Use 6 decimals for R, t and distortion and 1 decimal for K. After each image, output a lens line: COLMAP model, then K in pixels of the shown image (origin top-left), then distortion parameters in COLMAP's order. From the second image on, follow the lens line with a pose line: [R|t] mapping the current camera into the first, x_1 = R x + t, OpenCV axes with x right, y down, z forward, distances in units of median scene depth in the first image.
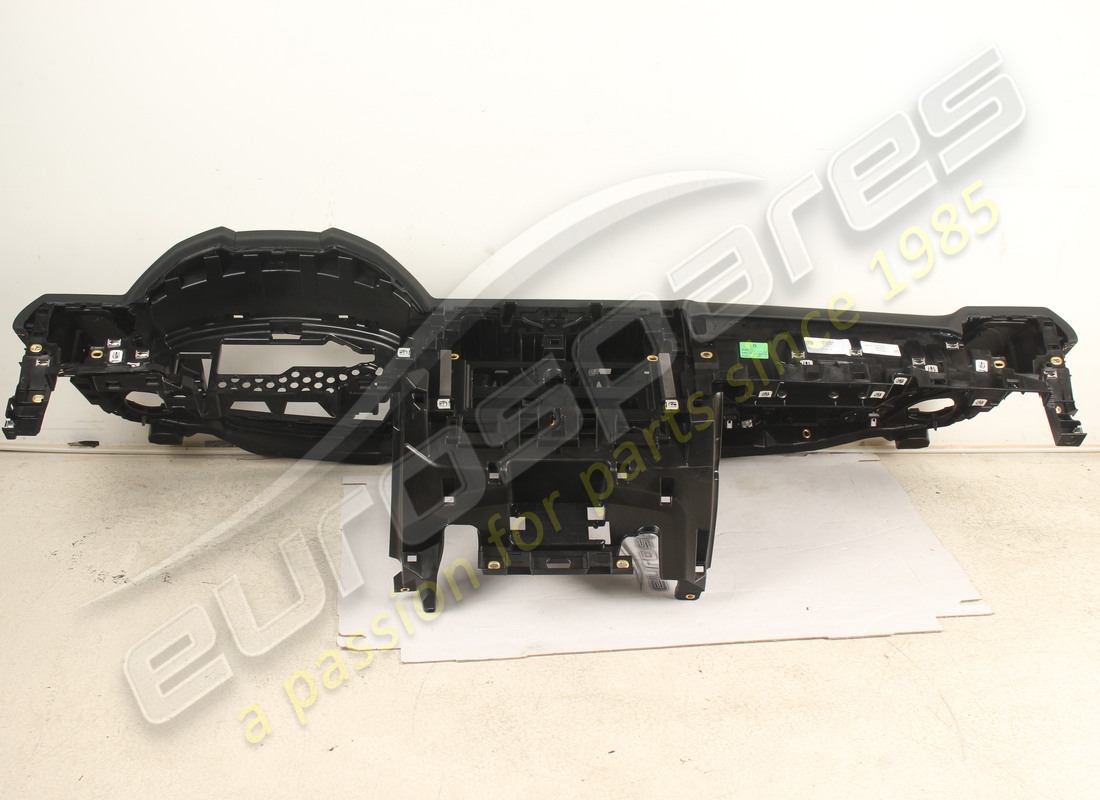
lens RADIAL K [[1330.3, 0, 550.0], [0, 1330.3, 400.0], [0, 0, 1]] dist [-0.084976, 0.181761]
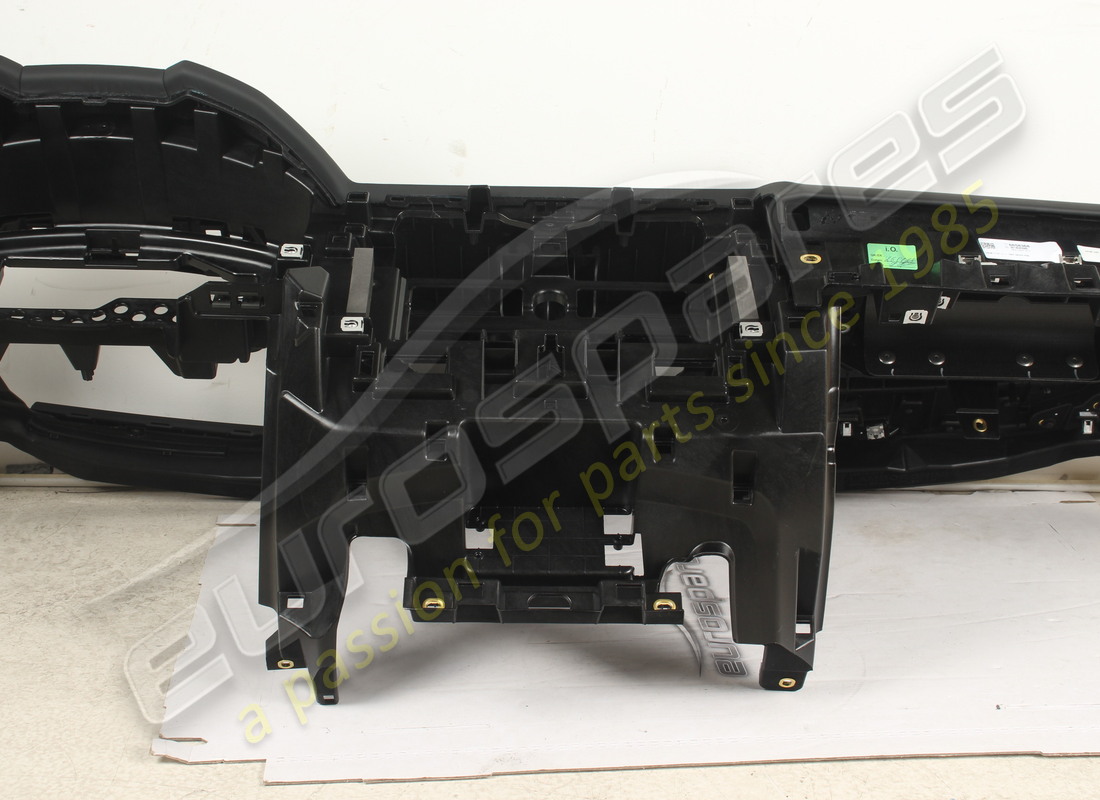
lens RADIAL K [[1643.2, 0, 550.0], [0, 1643.2, 400.0], [0, 0, 1]] dist [0.012007, 0.142840]
pose [[0.999470, 0.003285, -0.032380, 0.026543], [-0.007037, 0.993174, -0.116433, 0.109347], [0.031776, 0.116599, 0.992671, 0.281301]]
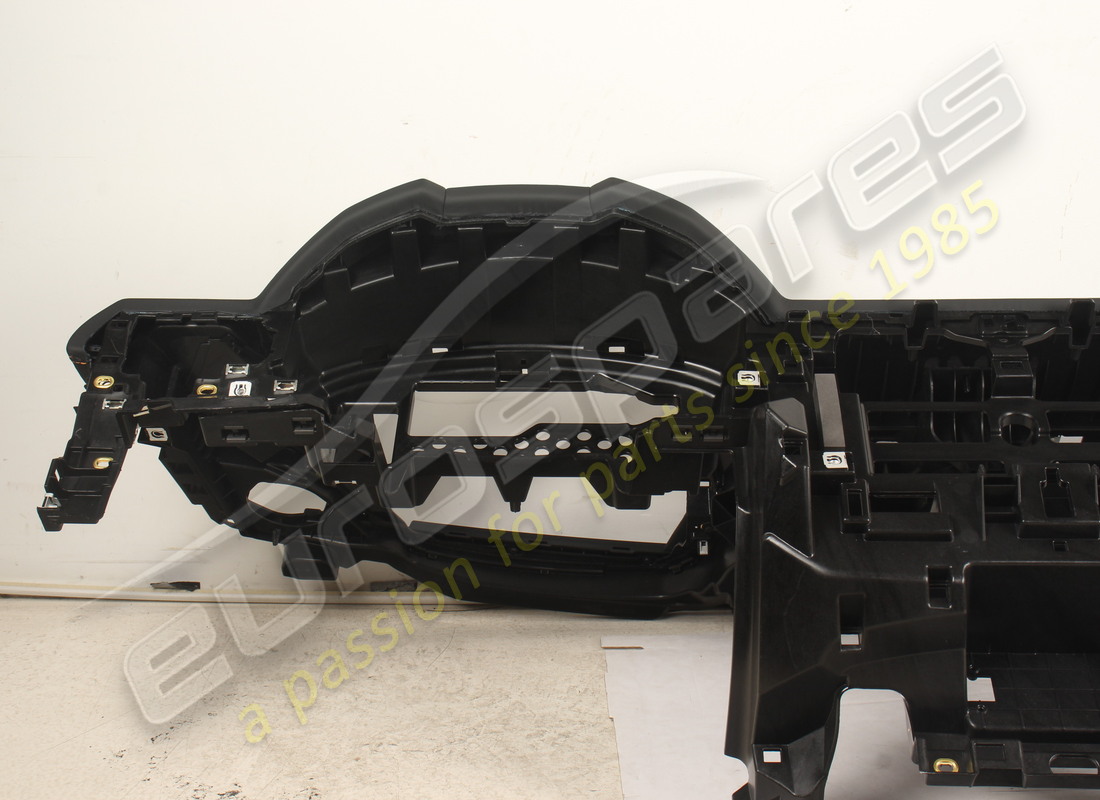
lens RADIAL K [[1643.2, 0, 550.0], [0, 1643.2, 400.0], [0, 0, 1]] dist [0.012007, 0.142840]
pose [[0.993431, -0.013516, -0.113630, -0.110706], [-0.003171, 0.989367, -0.145408, 0.070789], [0.114387, 0.144813, 0.982825, 0.306191]]
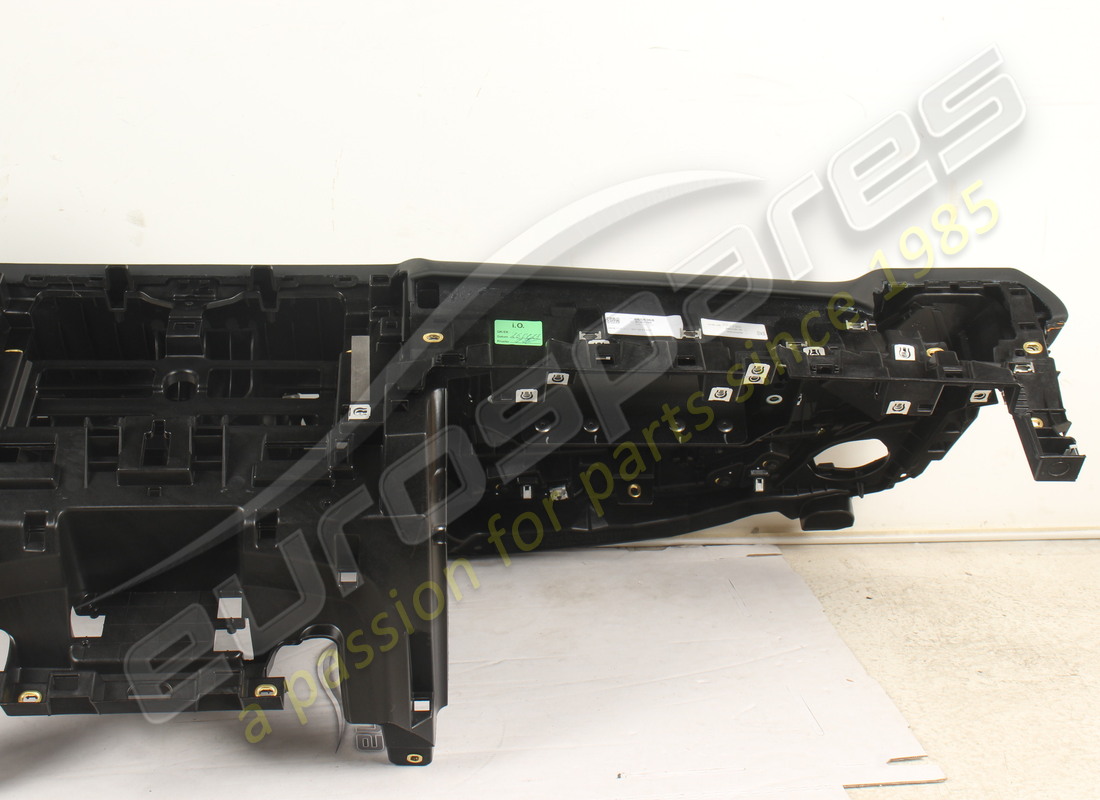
lens RADIAL K [[1643.2, 0, 550.0], [0, 1643.2, 400.0], [0, 0, 1]] dist [0.012007, 0.142840]
pose [[0.999460, -0.015071, 0.029194, 0.144242], [0.018633, 0.991874, -0.125855, 0.084264], [-0.027060, 0.126331, 0.991619, 0.271350]]
